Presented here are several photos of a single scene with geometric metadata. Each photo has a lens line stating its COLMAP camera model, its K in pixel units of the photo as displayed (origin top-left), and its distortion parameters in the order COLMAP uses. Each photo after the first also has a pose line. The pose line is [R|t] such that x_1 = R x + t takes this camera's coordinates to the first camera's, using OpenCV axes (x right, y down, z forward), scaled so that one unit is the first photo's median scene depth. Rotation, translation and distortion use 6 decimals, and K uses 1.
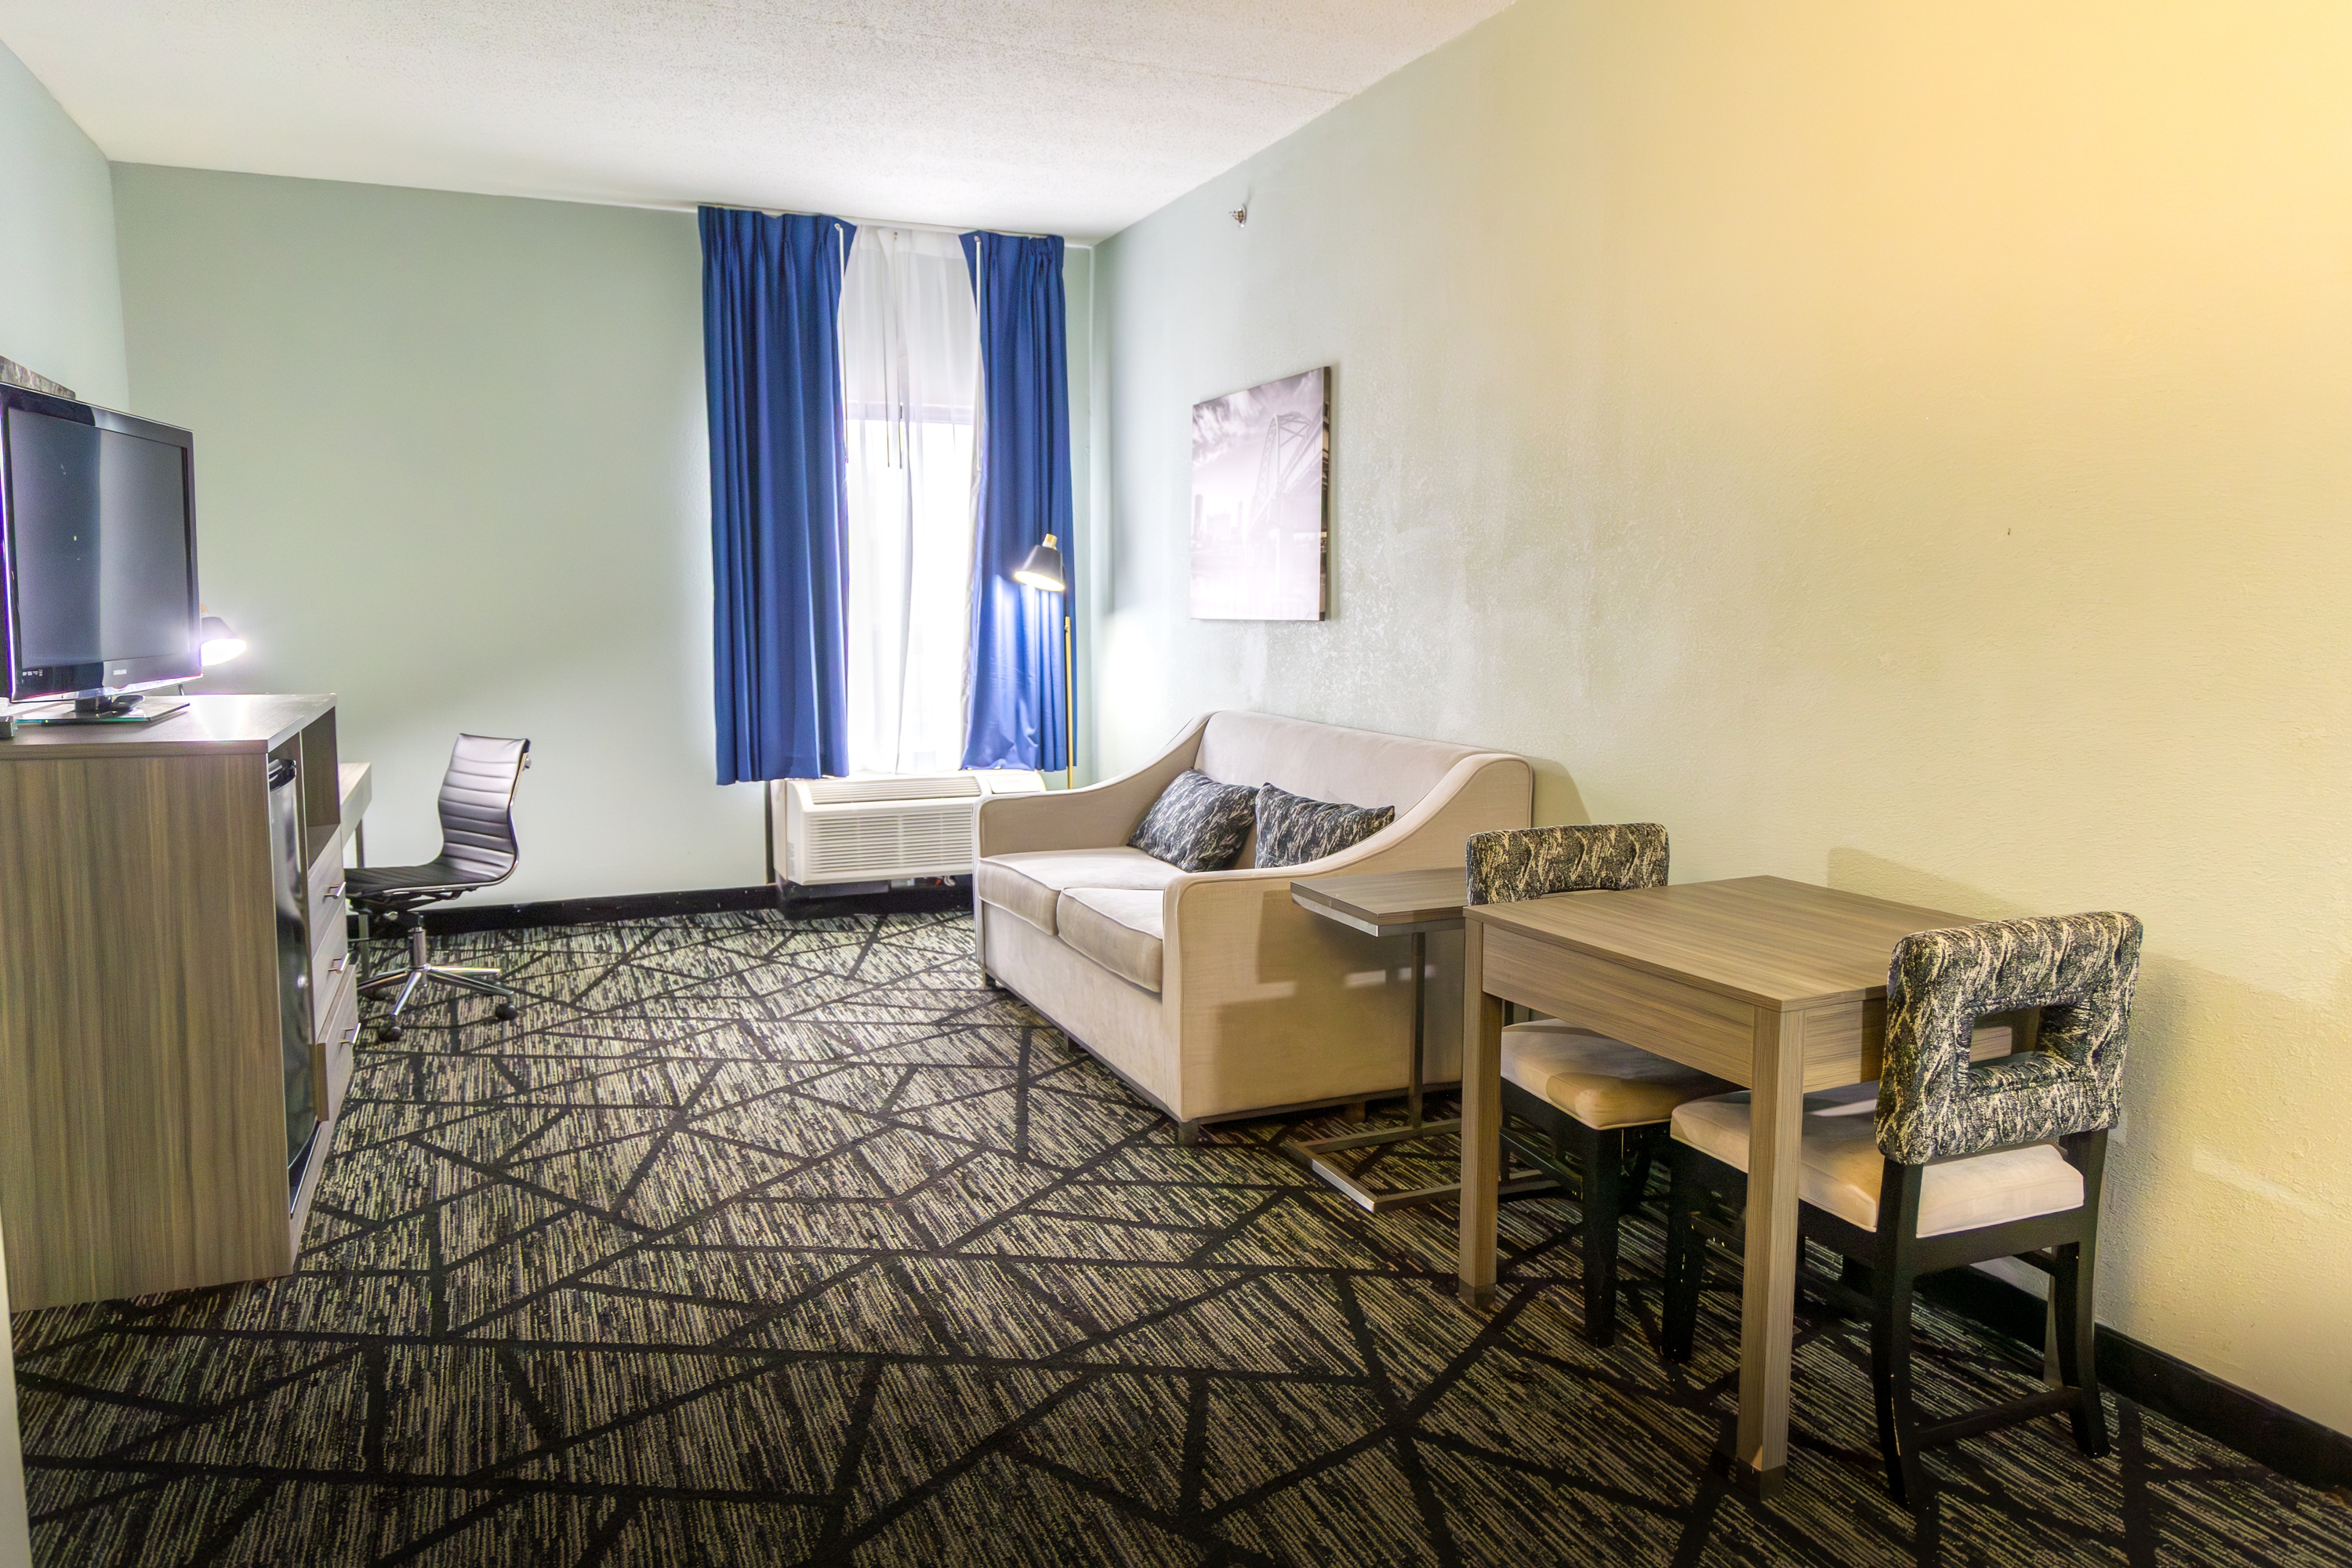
lens RADIAL K [[1638.1, 0, 1174.1], [0, 1638.1, 779.4], [0, 0, 1]] dist [0.017379, -0.007656]
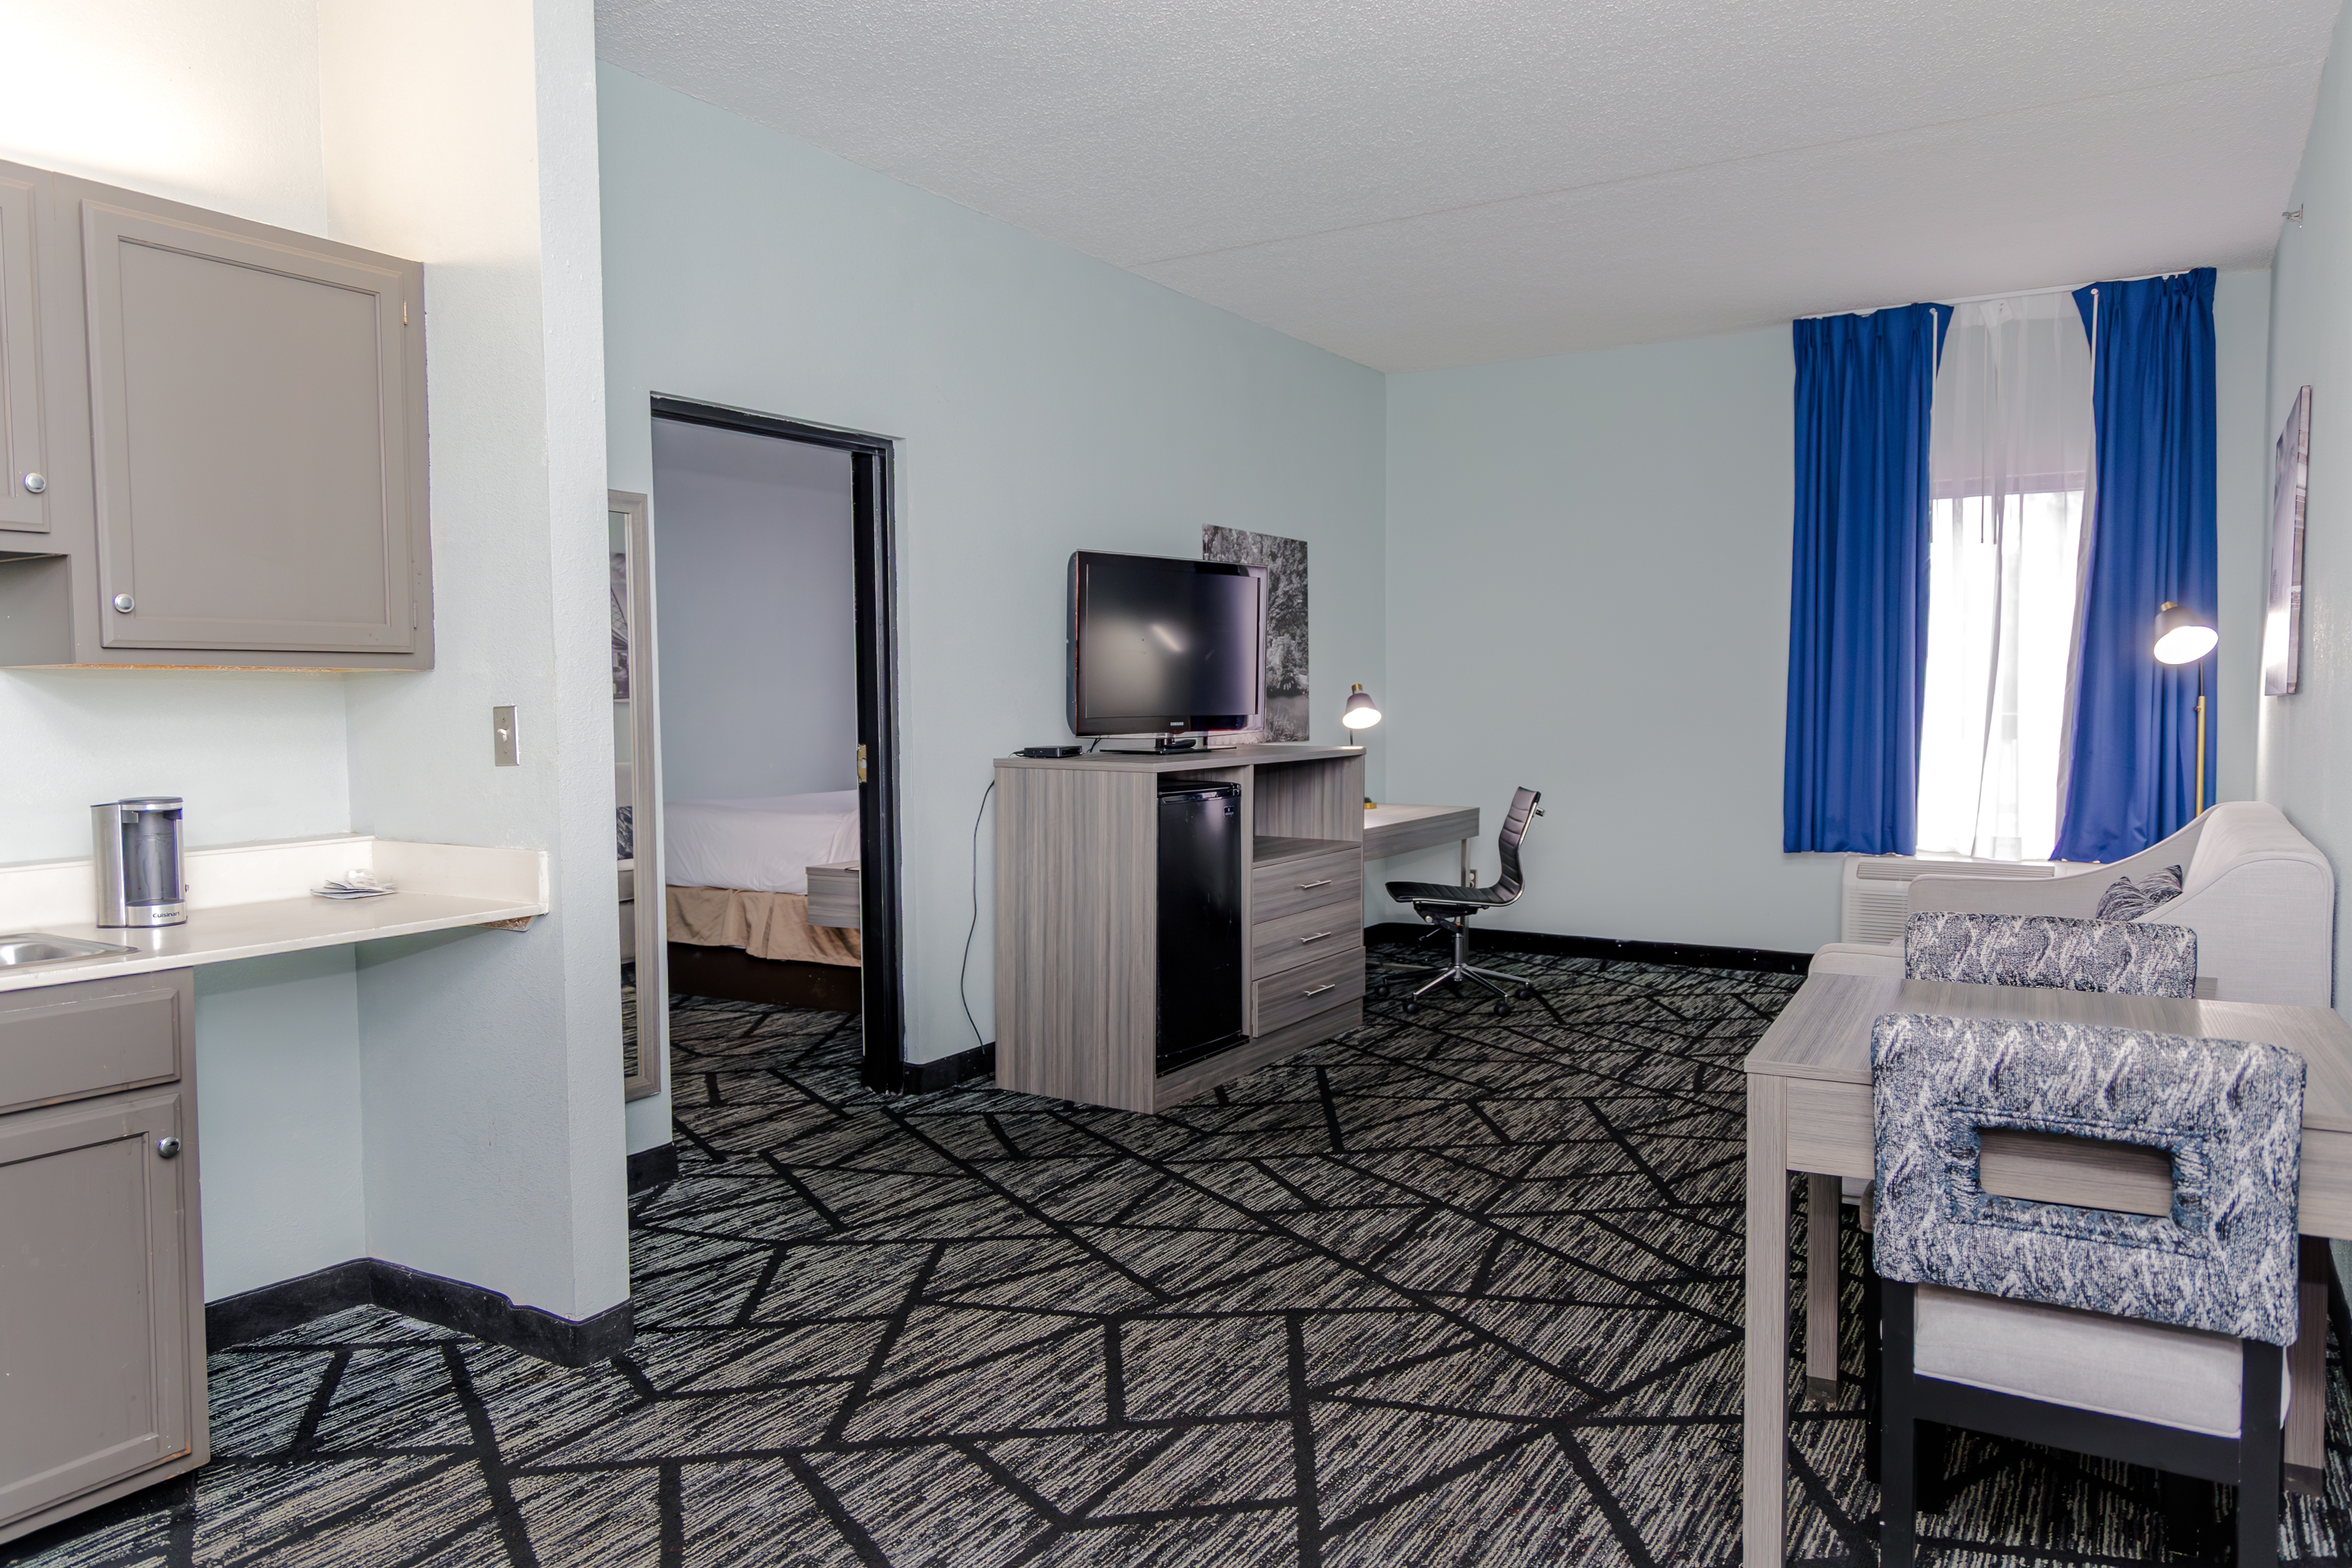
lens RADIAL K [[1638.1, 0, 1187.5], [0, 1638.1, 782.6], [0, 0, 1]] dist [0.017379, -0.007656]
pose [[0.575877, 0.040457, -0.816535, 0.652717], [-0.088771, 0.995964, -0.013260, 0.011052], [0.812702, 0.080121, 0.577144, 0.117452]]
